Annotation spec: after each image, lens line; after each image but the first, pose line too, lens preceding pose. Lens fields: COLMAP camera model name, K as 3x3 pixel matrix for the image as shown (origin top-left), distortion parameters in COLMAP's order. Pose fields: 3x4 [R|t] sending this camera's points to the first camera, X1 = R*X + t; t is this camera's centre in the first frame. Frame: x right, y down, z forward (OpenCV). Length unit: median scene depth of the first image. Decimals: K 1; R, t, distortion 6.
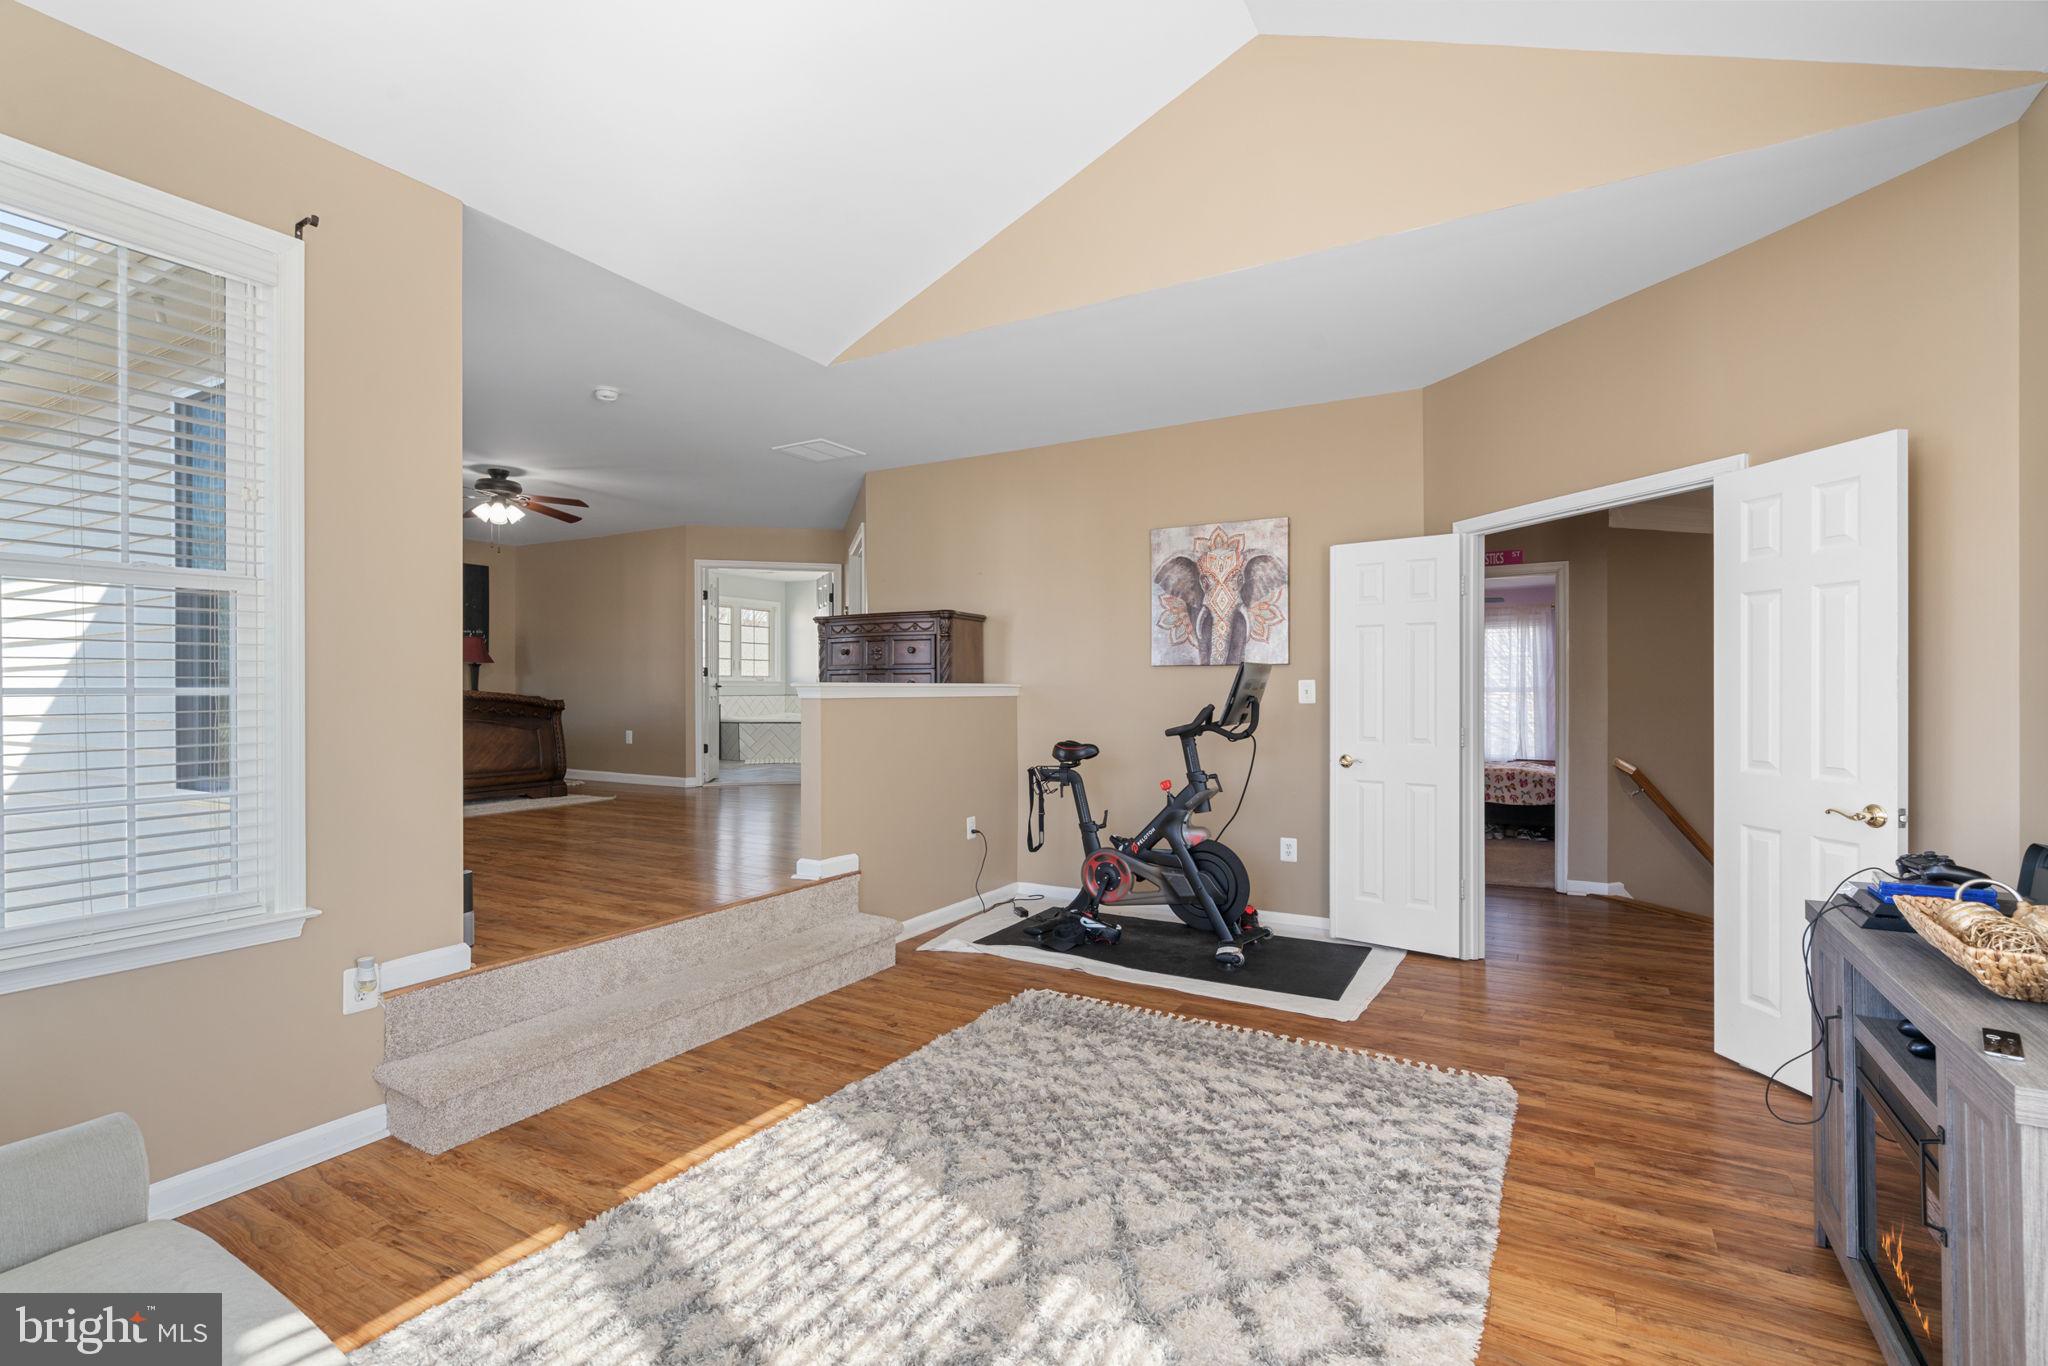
lens RADIAL K [[942.1, 0, 1022.8], [0, 942.1, 682.0], [0, 0, 1]] dist [0.002281, -0.000078]
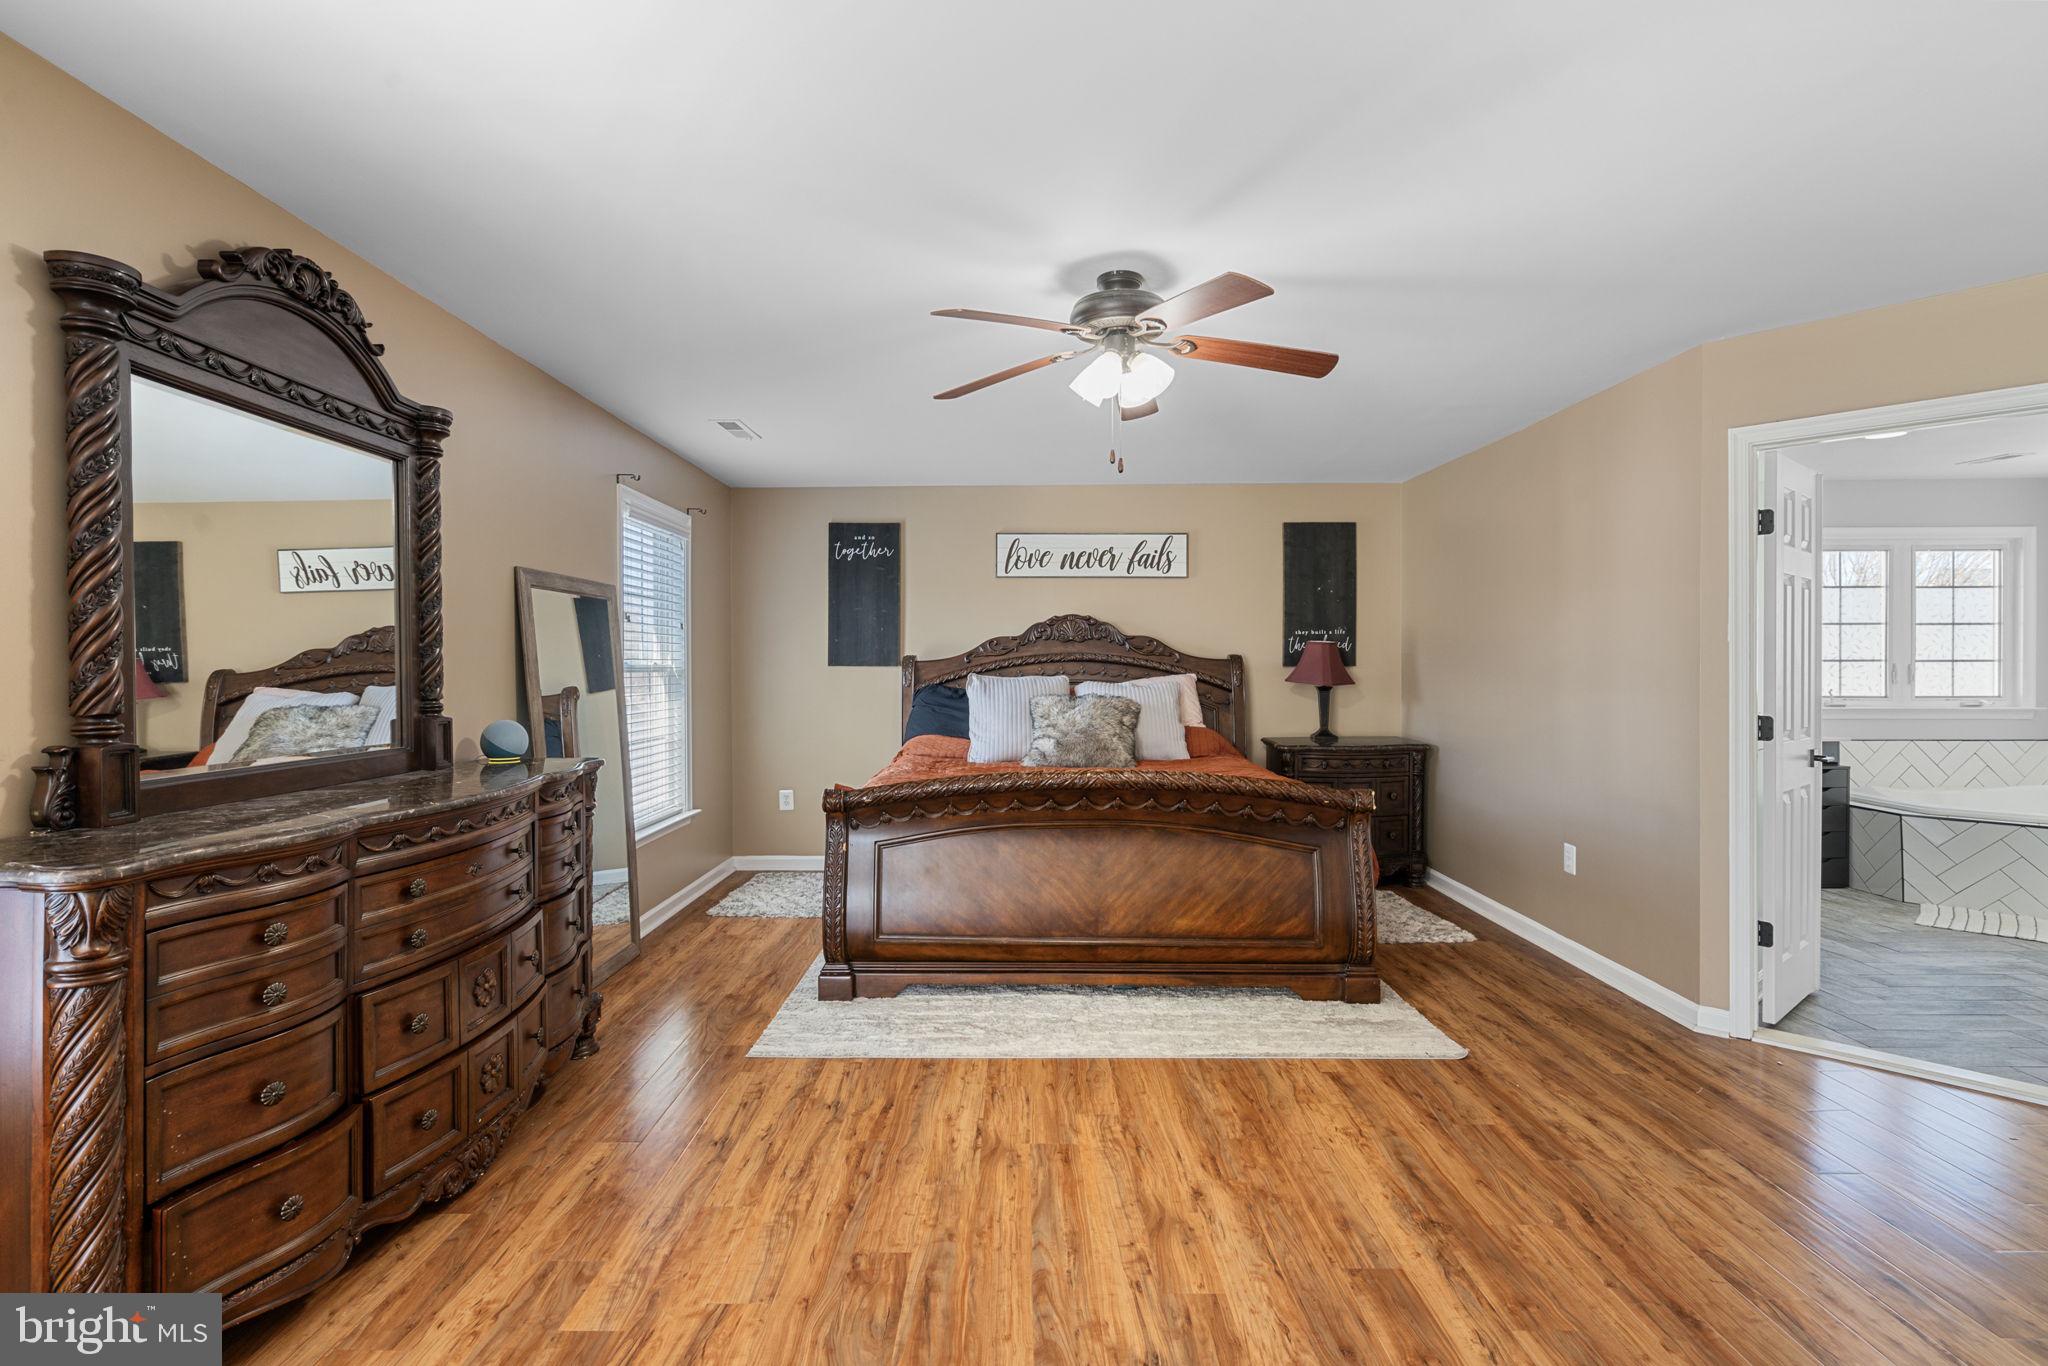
lens RADIAL K [[1070.6, 0, 899.9], [0, 1070.6, 689.3], [0, 0, 1]] dist [0.000069, 0.001518]
pose [[0.488809, 0.007489, -0.872359, -0.111207], [0.009102, 0.999865, 0.013684, -0.028858], [0.872344, -0.014629, 0.488674, 0.410122]]
